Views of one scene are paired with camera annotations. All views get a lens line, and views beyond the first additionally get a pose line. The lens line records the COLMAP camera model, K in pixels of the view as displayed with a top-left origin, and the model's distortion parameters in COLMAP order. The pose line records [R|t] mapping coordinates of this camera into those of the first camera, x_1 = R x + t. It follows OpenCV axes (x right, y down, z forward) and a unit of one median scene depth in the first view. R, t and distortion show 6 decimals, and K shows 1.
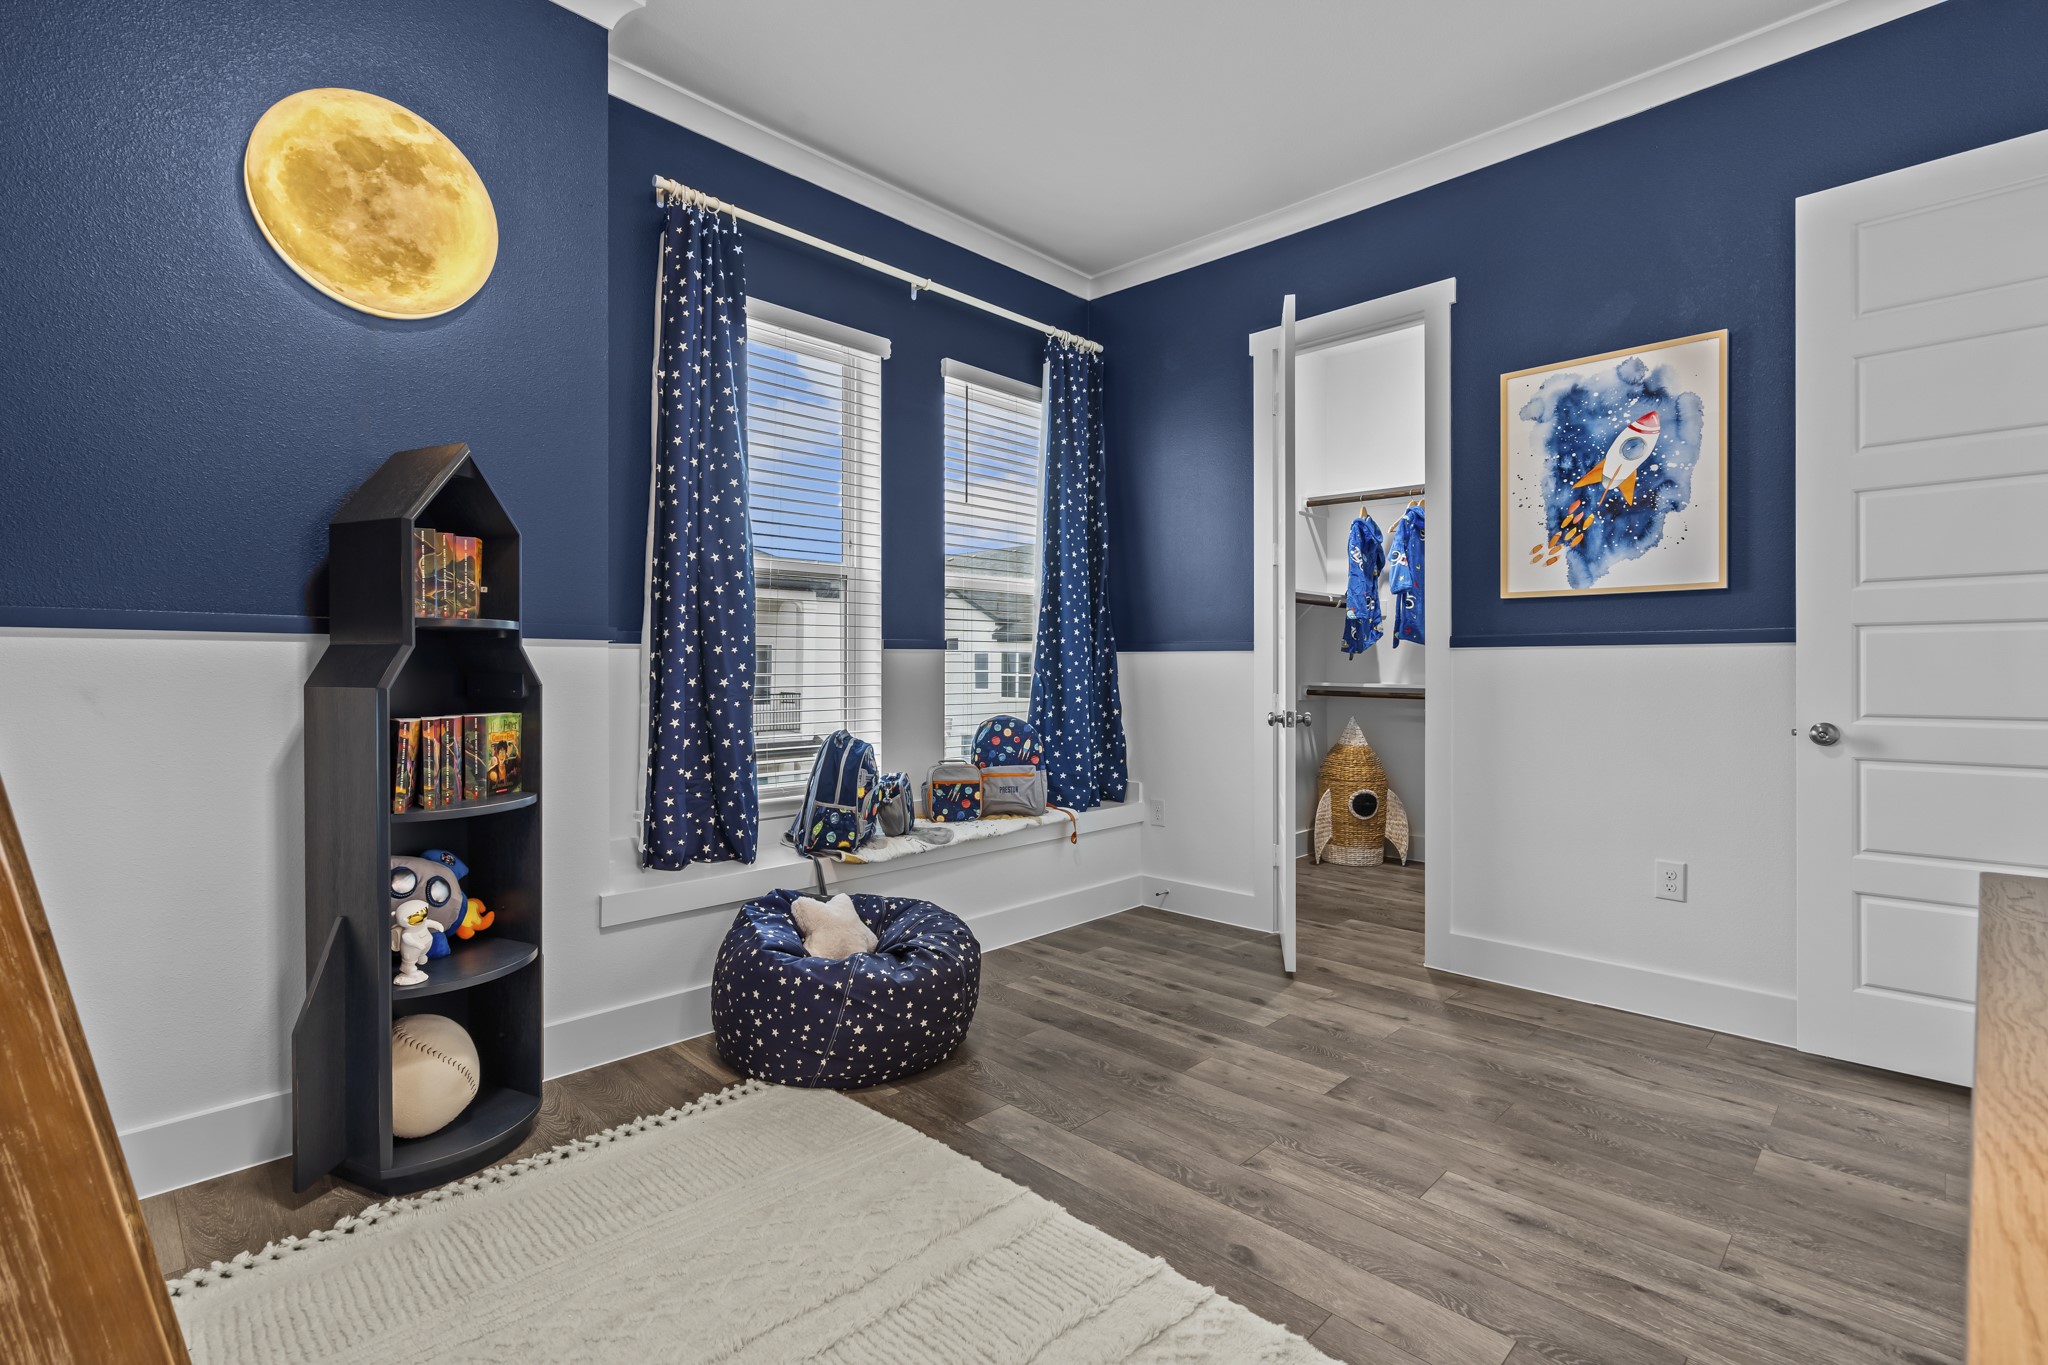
lens RADIAL K [[937.0, 0, 1005.8], [0, 937.0, 670.8], [0, 0, 1]] dist [-0.001797, 0.000409]
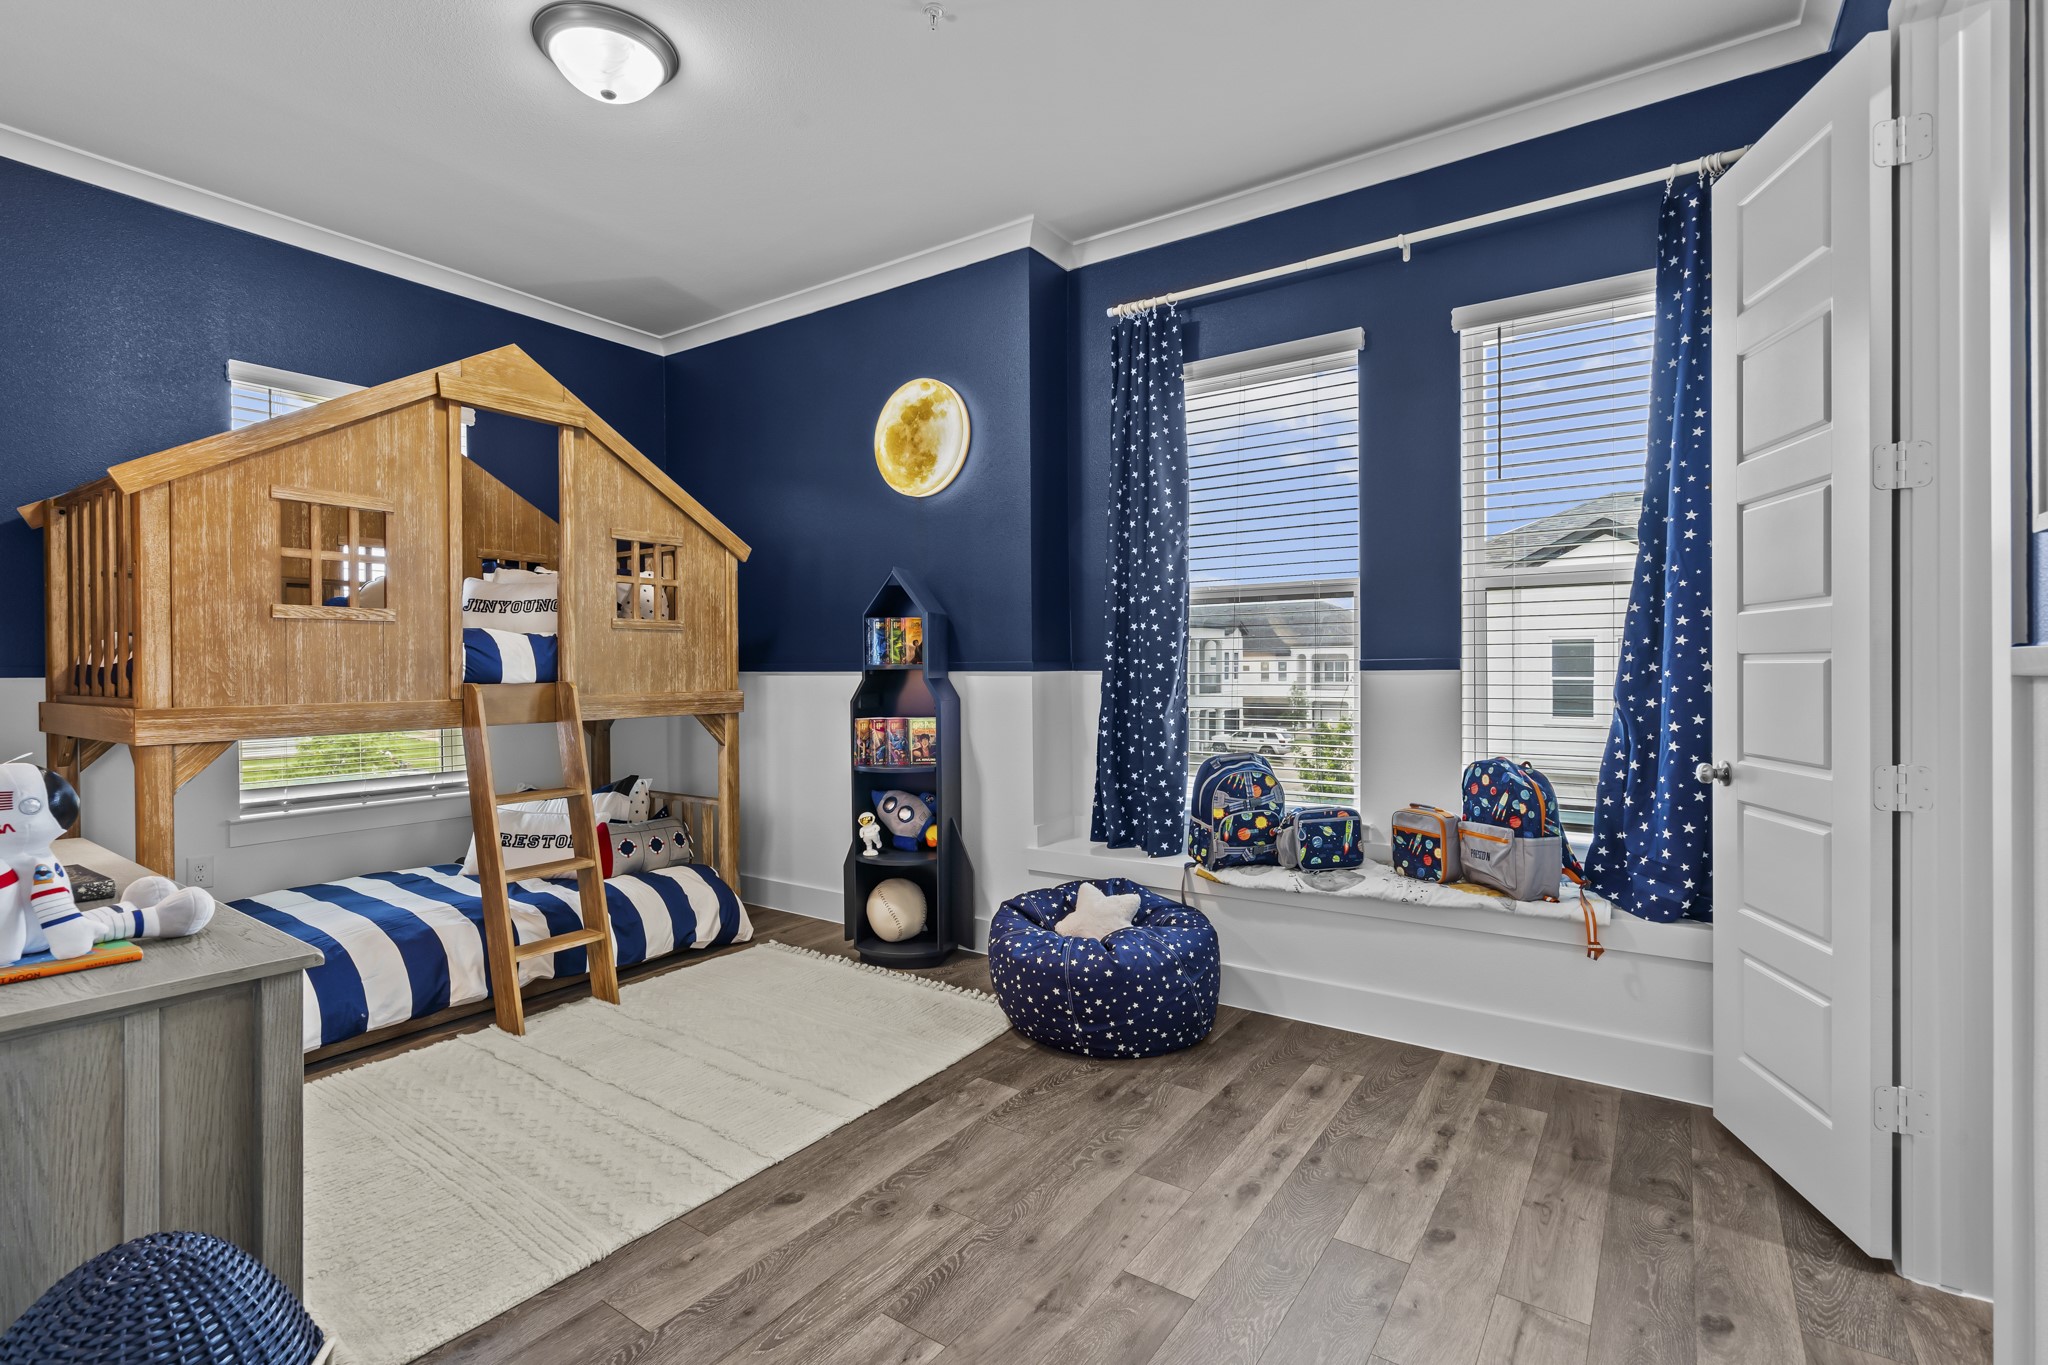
lens RADIAL K [[941.8, 0, 1010.9], [0, 941.8, 670.6], [0, 0, 1]] dist [-0.003862, 0.000446]
pose [[0.176172, 0.002095, -0.984357, 0.908790], [0.003227, 0.999991, 0.002706, -0.034078], [0.984354, -0.003653, 0.176163, 0.652751]]
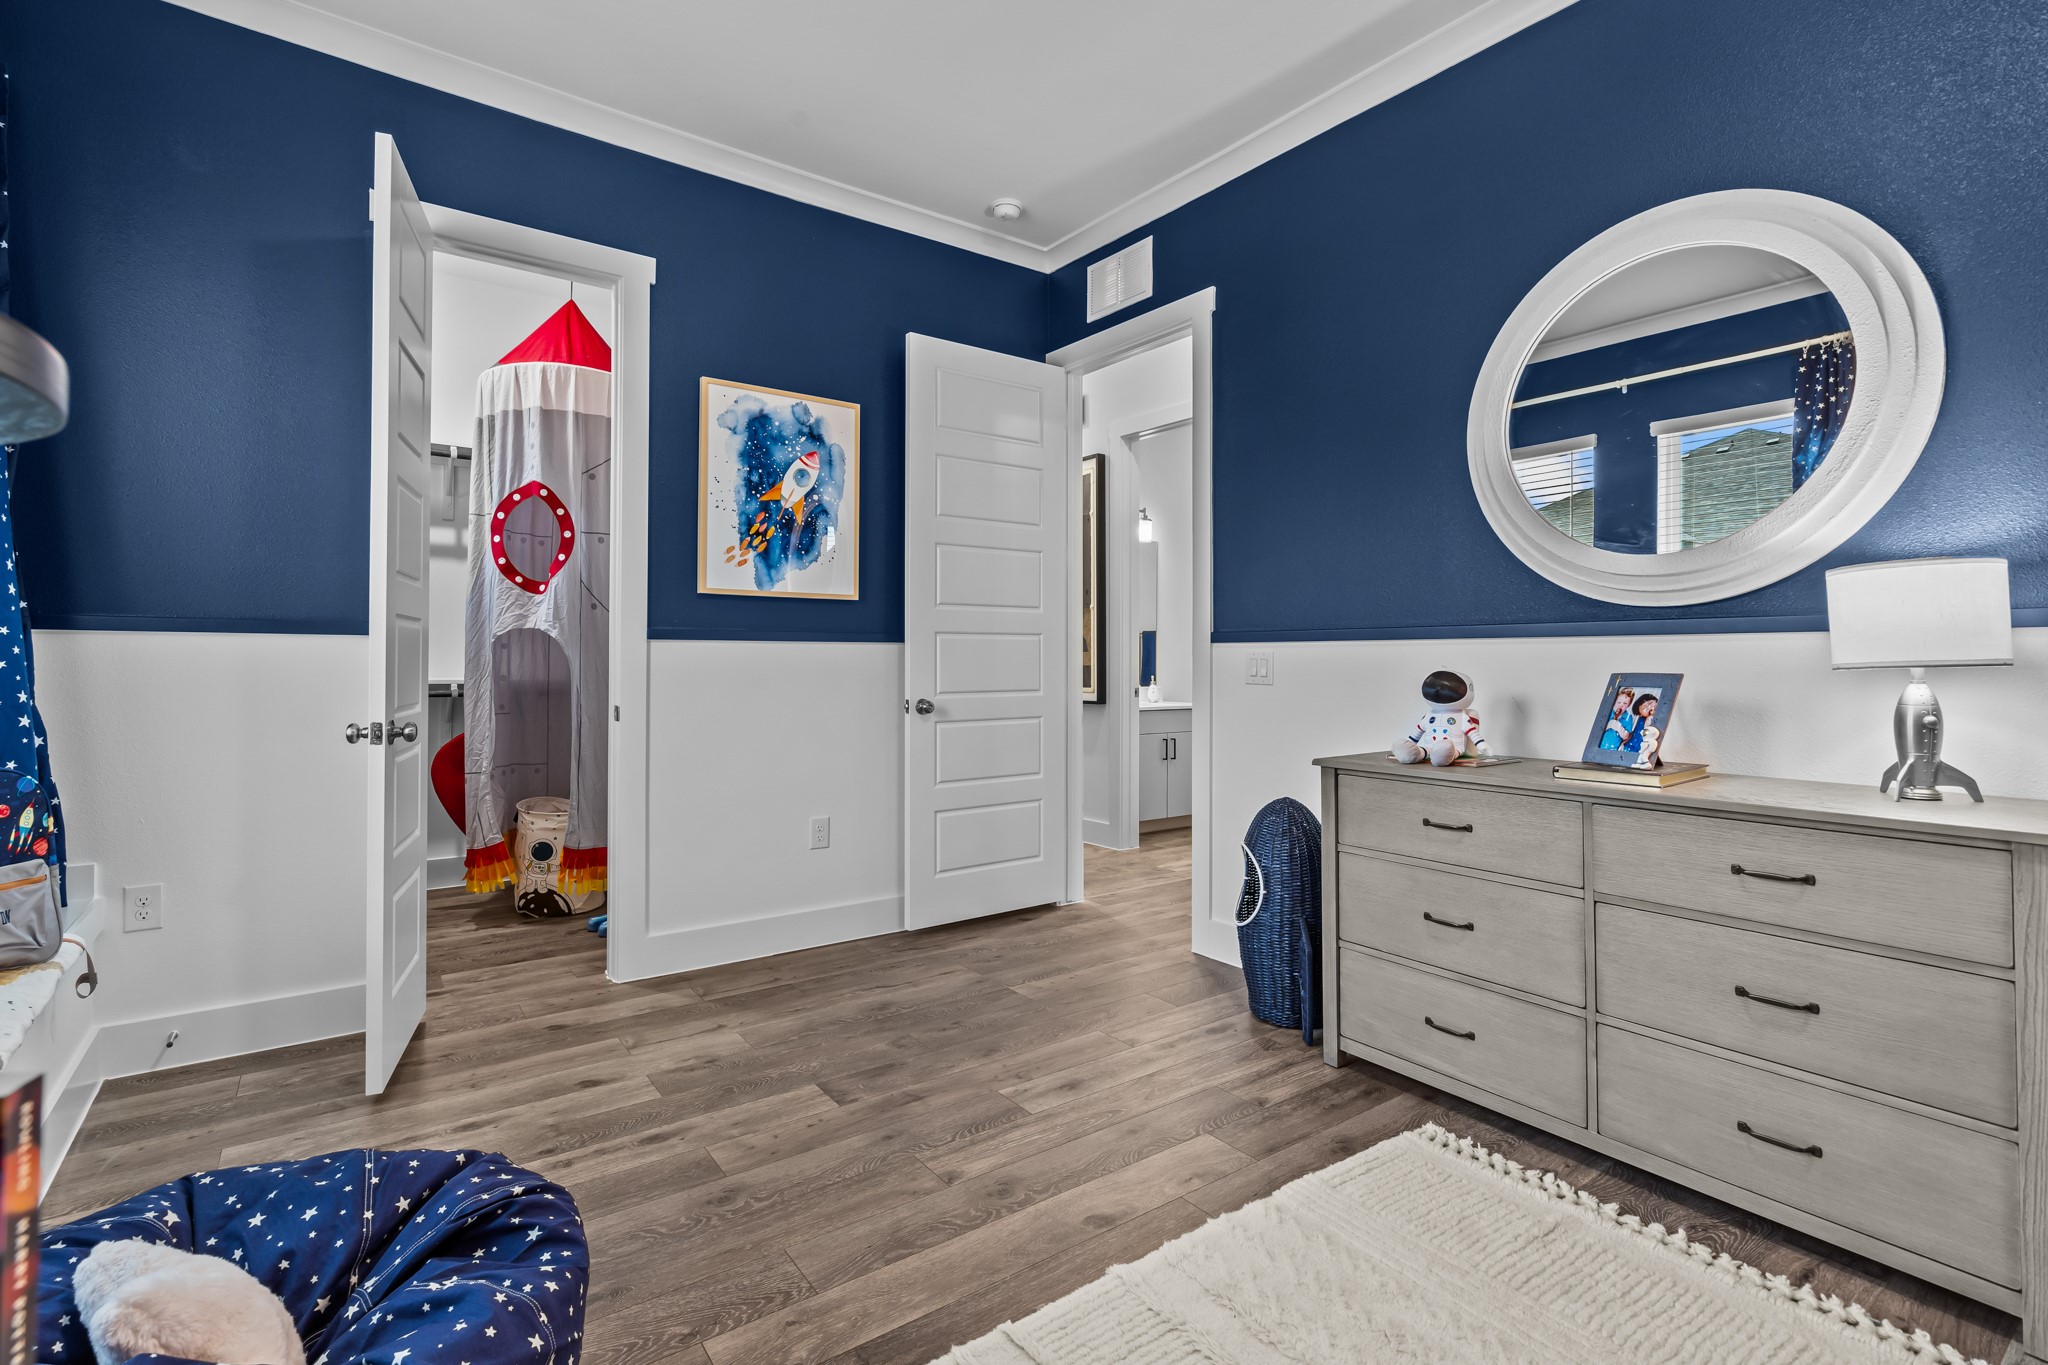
lens RADIAL K [[945.5, 0, 1003.4], [0, 945.5, 650.5], [0, 0, 1]] dist [-0.001229, 0.000202]
pose [[0.164088, 0.011343, 0.986380, -0.498735], [0.000101, 0.999934, -0.011516, -0.002323], [-0.986446, 0.001989, 0.164076, 0.568489]]
